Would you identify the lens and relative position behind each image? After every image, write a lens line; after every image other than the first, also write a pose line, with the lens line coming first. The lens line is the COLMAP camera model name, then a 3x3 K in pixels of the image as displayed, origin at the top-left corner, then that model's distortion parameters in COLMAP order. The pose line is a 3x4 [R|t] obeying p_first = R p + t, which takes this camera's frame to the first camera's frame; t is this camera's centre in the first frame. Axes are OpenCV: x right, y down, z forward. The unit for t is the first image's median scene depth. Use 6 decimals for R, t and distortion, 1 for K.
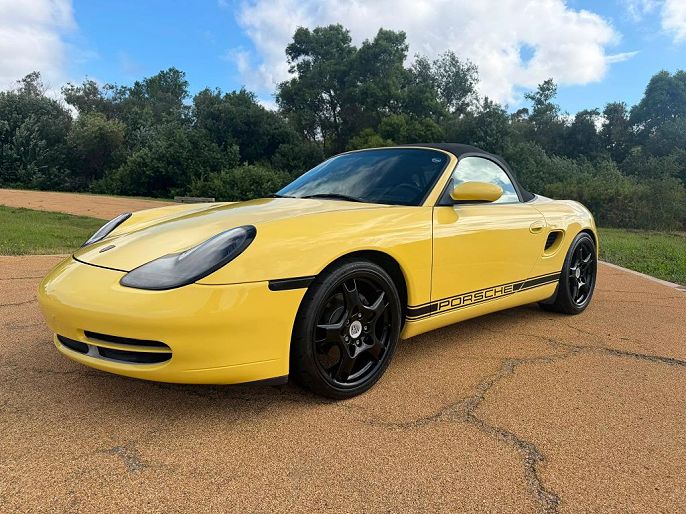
lens RADIAL K [[475.4, 0, 344.4], [0, 475.4, 260.2], [0, 0, 1]] dist [0.044321, -0.057043]
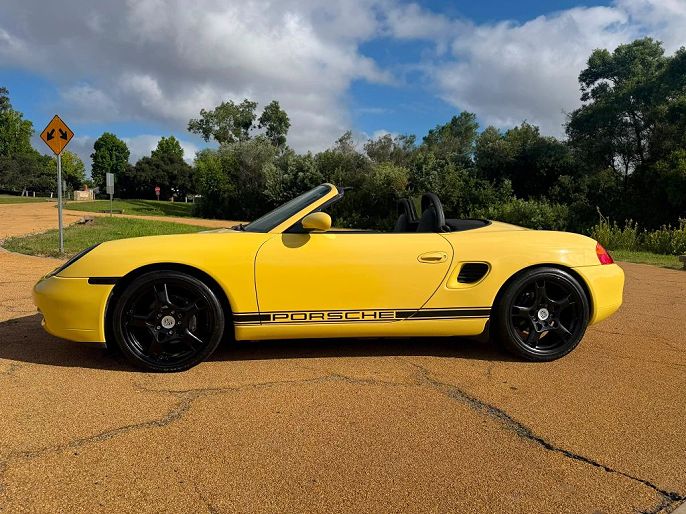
lens RADIAL K [[475.4, 0, 344.1], [0, 475.4, 258.1], [0, 0, 1]] dist [0.044321, -0.057043]
pose [[0.825268, 0.029048, -0.563994, 0.923968], [-0.073713, 0.995673, -0.056580, 0.003892], [0.559910, 0.088267, 0.823838, 0.105896]]
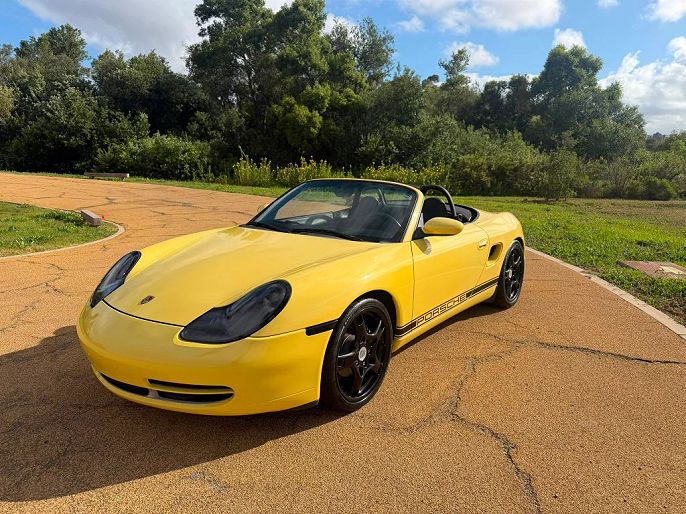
lens RADIAL K [[475.4, 0, 344.2], [0, 475.4, 256.6], [0, 0, 1]] dist [0.044321, -0.057043]
pose [[0.985604, -0.040334, 0.164188, -0.166541], [0.030327, 0.997552, 0.063002, -0.143259], [-0.166327, -0.057116, 0.984415, -0.153913]]
